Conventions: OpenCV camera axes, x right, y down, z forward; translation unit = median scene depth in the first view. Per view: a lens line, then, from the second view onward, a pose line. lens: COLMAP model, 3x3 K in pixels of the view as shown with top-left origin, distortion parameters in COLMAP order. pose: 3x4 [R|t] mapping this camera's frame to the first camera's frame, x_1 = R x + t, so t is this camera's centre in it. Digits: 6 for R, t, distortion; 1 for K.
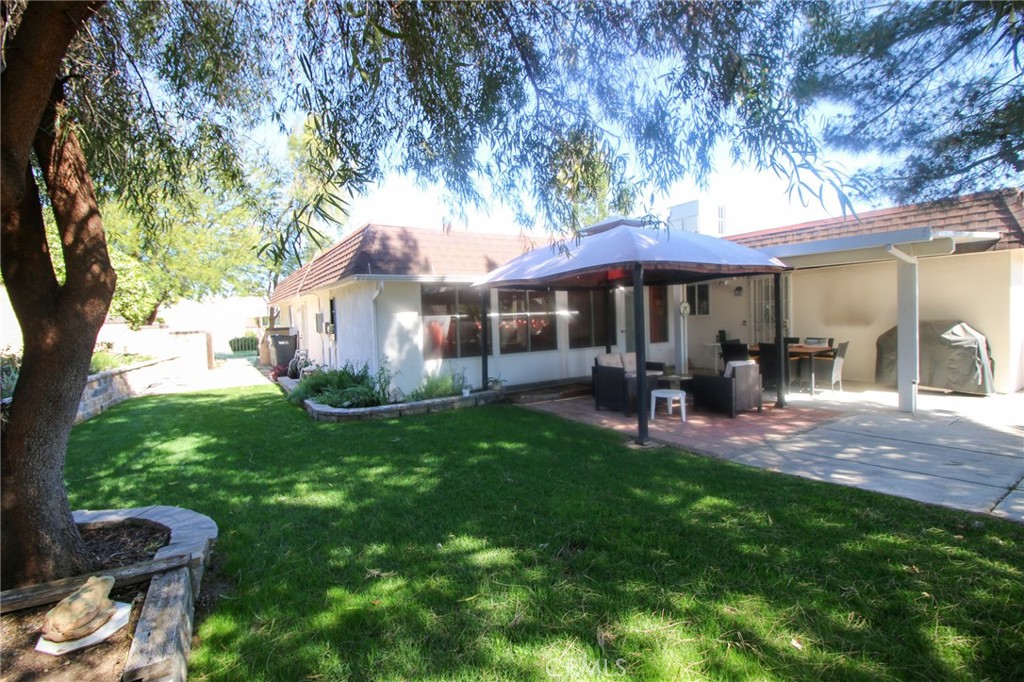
lens RADIAL K [[475.8, 0, 511.6], [0, 475.8, 334.8], [0, 0, 1]] dist [-0.019373, -0.000143]
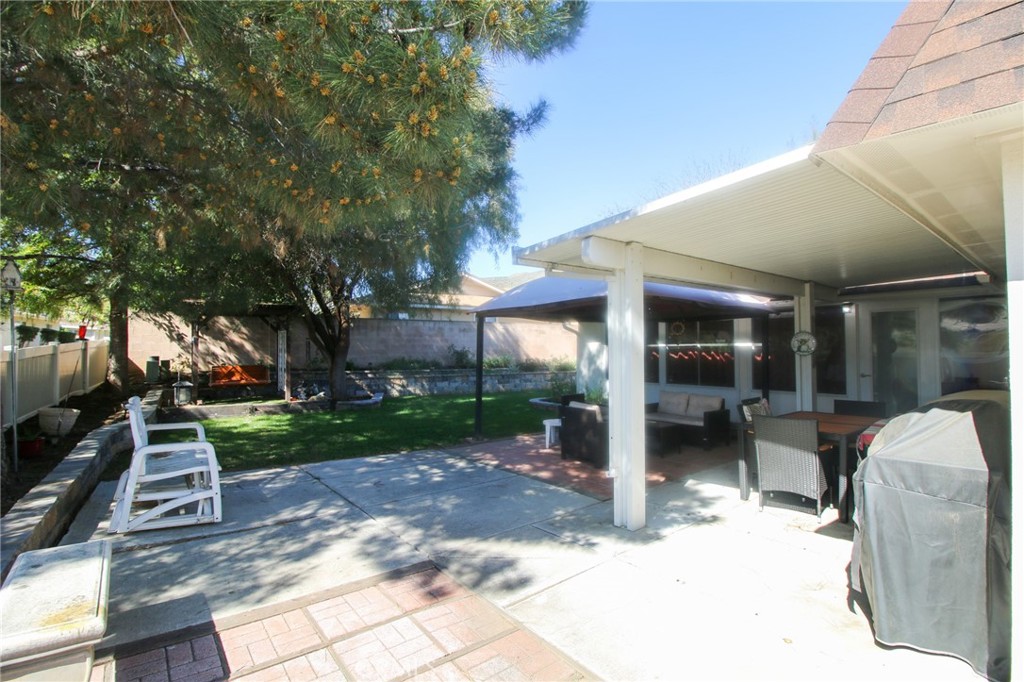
lens RADIAL K [[475.8, 0, 511.6], [0, 475.8, 334.8], [0, 0, 1]] dist [-0.019373, -0.000143]
pose [[0.092746, 0.006981, -0.995665, 0.946243], [-0.035098, 0.999377, 0.003737, -0.054964], [0.995071, 0.034599, 0.092933, 0.534195]]
